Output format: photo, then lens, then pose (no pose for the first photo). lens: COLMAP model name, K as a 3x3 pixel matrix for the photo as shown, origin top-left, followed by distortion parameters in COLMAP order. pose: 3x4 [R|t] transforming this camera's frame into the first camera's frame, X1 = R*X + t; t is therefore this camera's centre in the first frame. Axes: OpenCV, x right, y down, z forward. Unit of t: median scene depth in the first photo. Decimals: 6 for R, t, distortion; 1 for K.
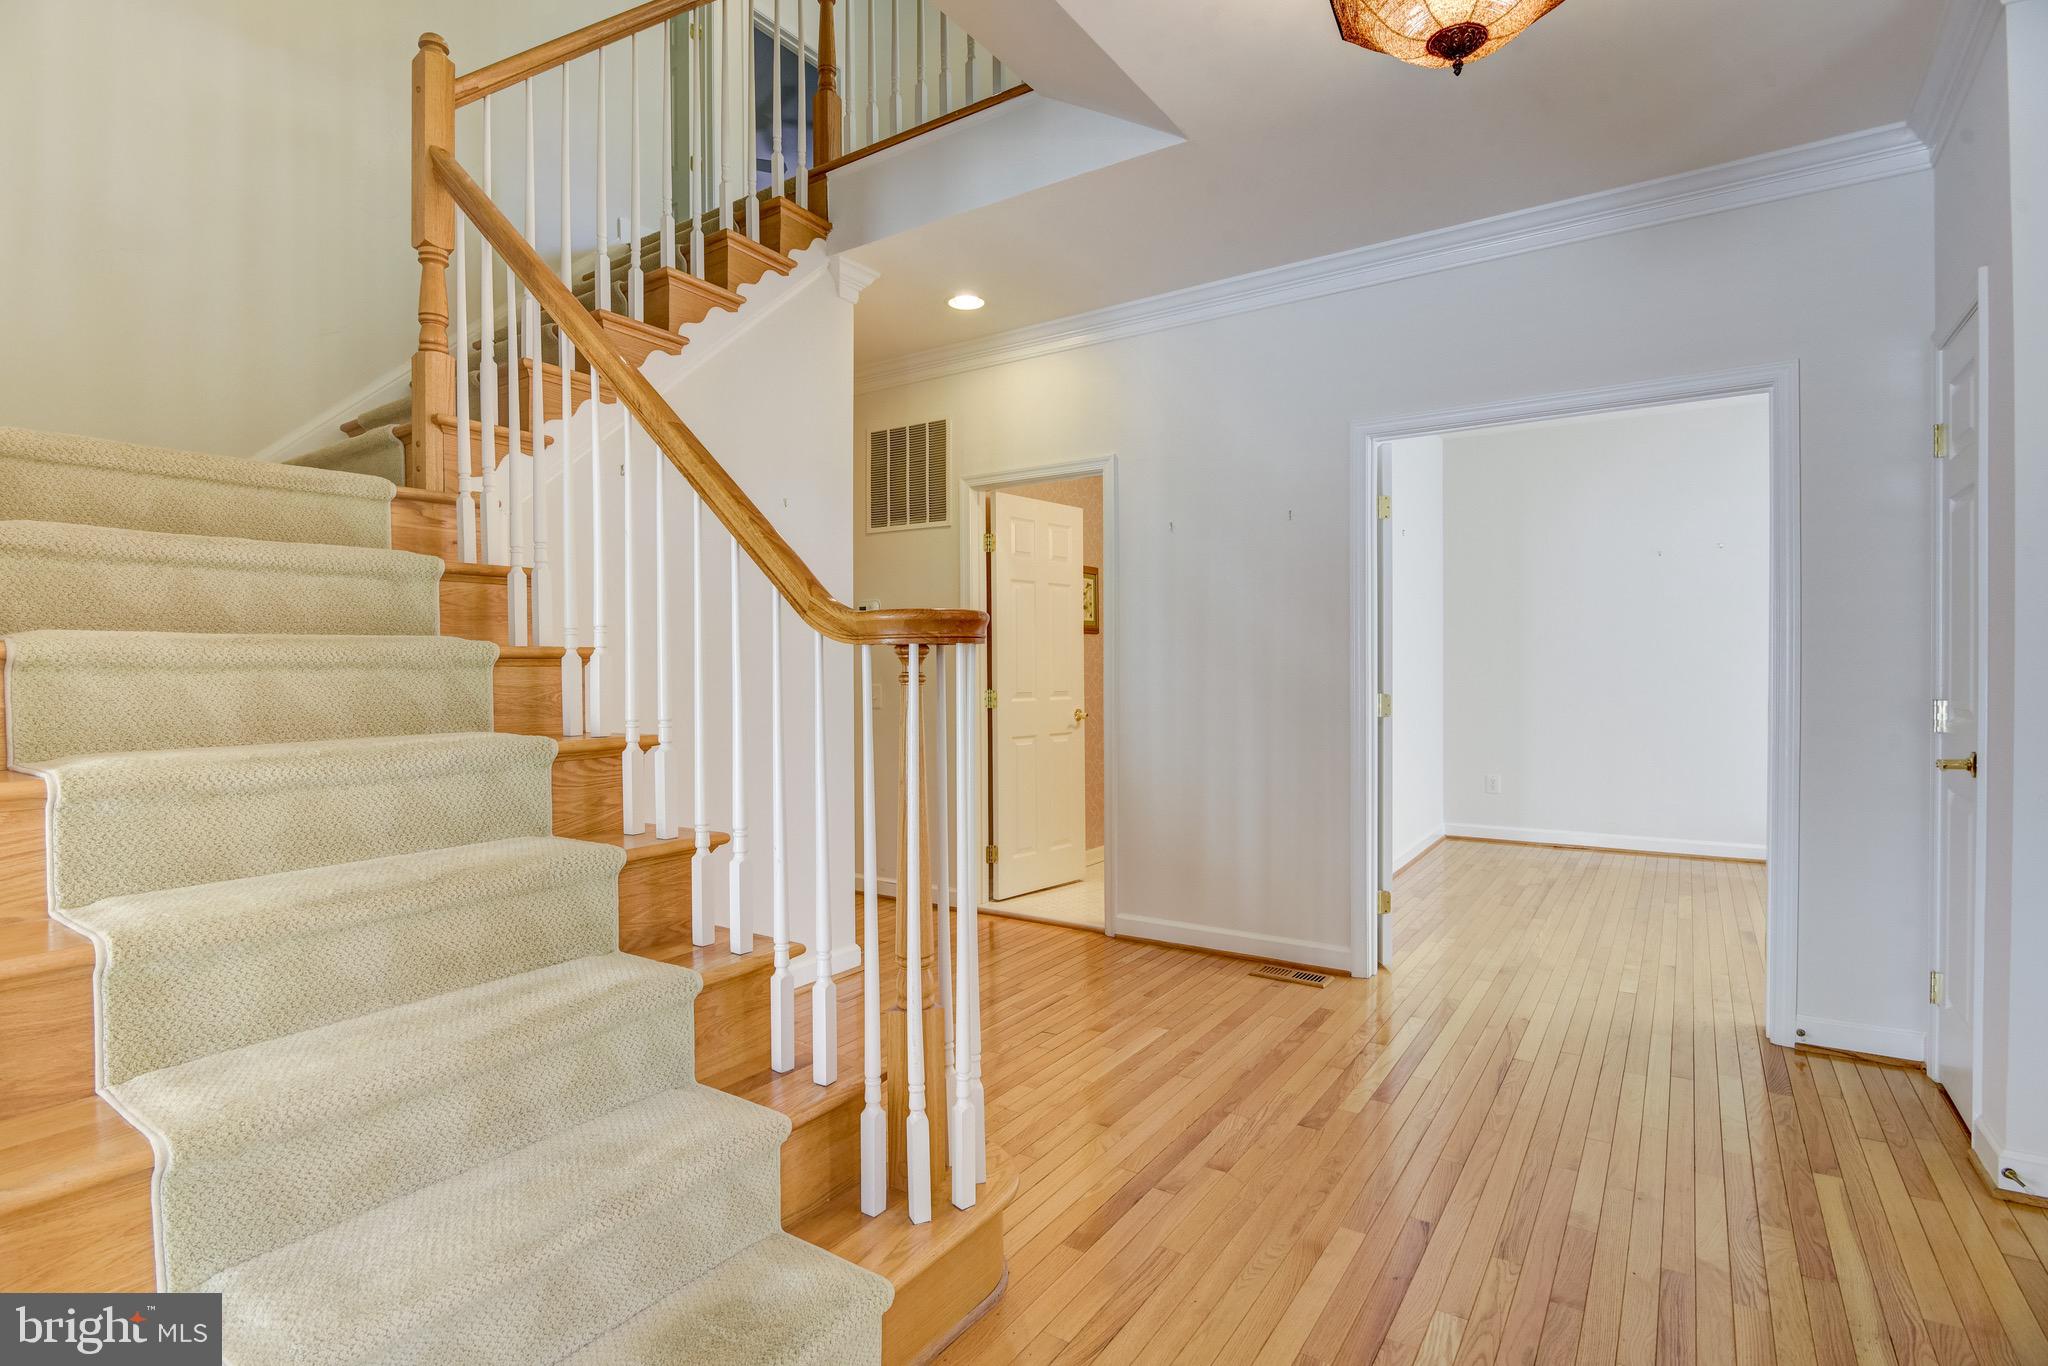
lens RADIAL K [[995.2, 0, 1016.9], [0, 995.2, 679.6], [0, 0, 1]] dist [-0.017979, 0.000092]
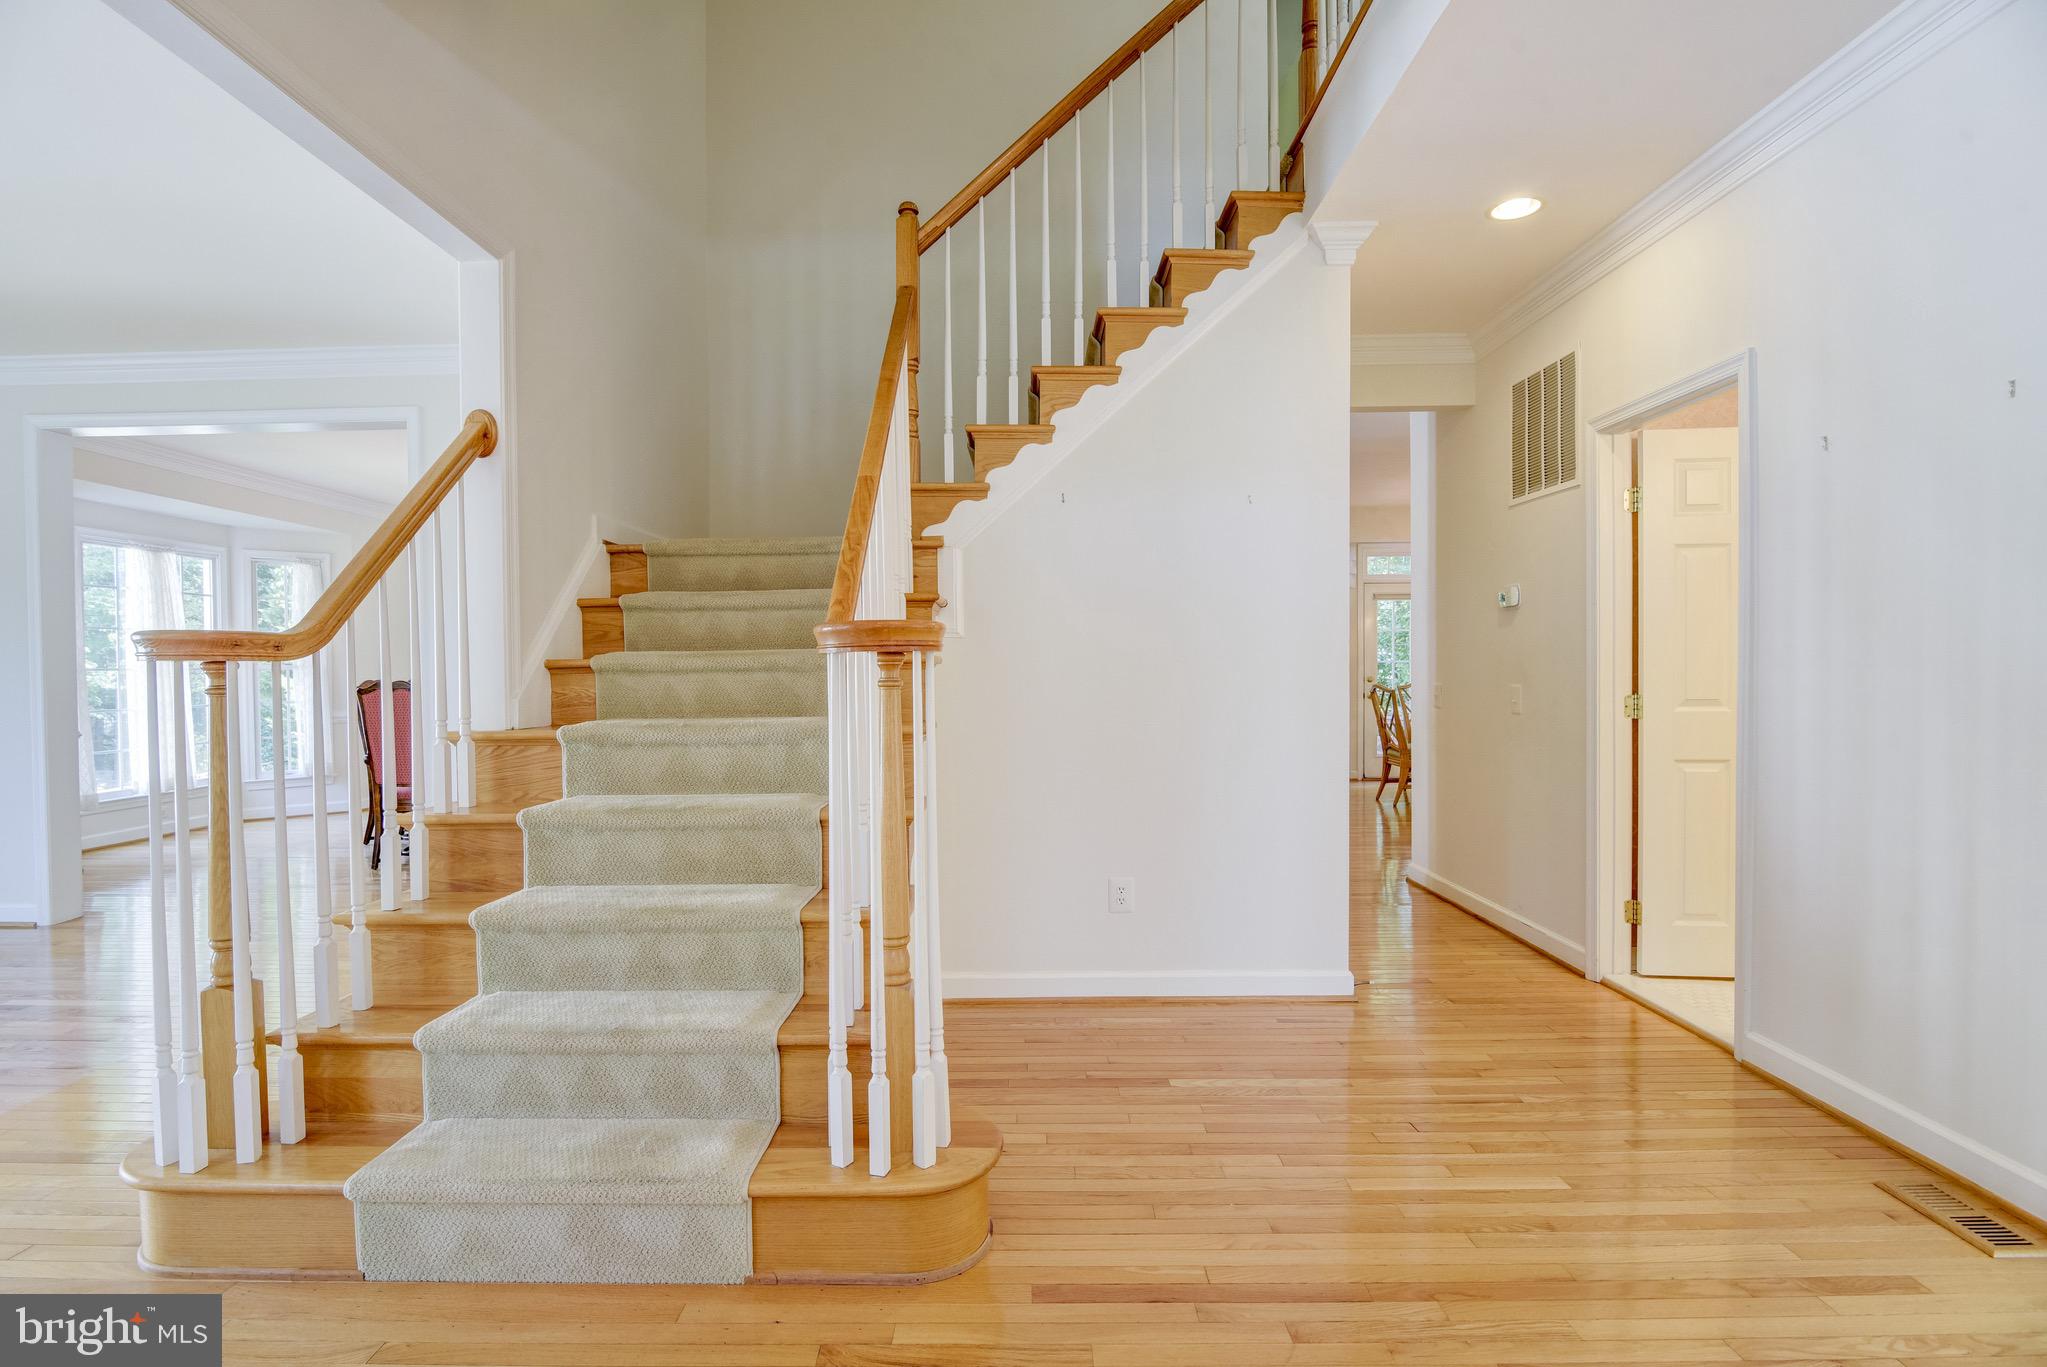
lens RADIAL K [[994.7, 0, 1015.1], [0, 994.7, 679.9], [0, 0, 1]] dist [-0.017979, 0.000092]
pose [[0.551805, 0.008272, -0.833932, 0.448110], [-0.003381, 0.999965, 0.007681, -0.006331], [0.833966, -0.001418, 0.551813, 0.258720]]
